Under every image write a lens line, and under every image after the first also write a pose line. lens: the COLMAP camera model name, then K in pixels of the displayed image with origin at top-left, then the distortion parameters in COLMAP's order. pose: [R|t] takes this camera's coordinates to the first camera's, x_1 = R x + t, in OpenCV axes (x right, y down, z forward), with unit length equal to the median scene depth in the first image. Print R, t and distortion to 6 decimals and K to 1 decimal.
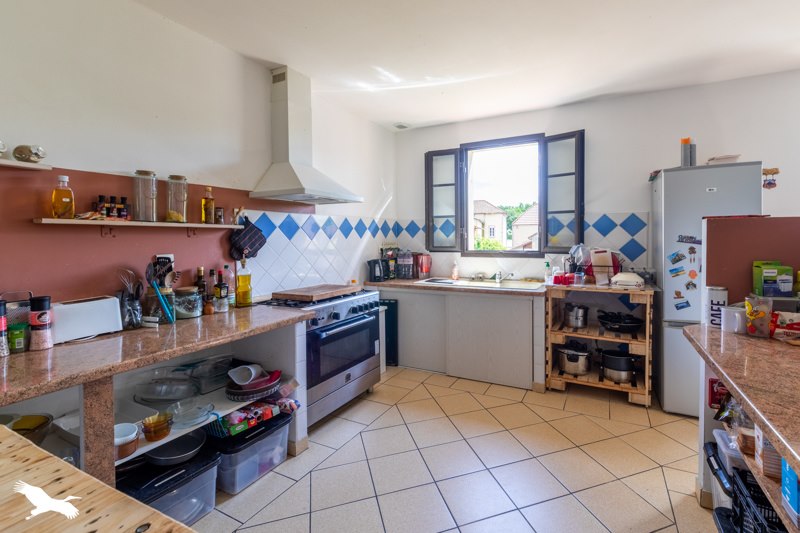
lens RADIAL K [[325.2, 0, 400.2], [0, 325.2, 233.2], [0, 0, 1]] dist [-0.000224, -0.000028]
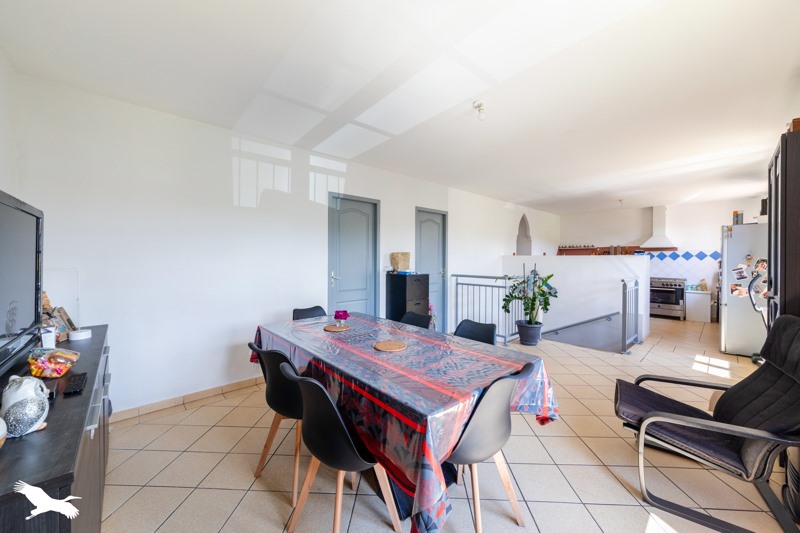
lens RADIAL K [[297.1, 0, 400.2], [0, 297.1, 257.0], [0, 0, 1]] dist [0.000078, 0.000000]
pose [[-0.403724, 0.004544, -0.914870, 3.329958], [-0.005538, 0.999957, 0.007411, -0.017994], [0.914864, 0.008058, -0.403682, -0.104618]]
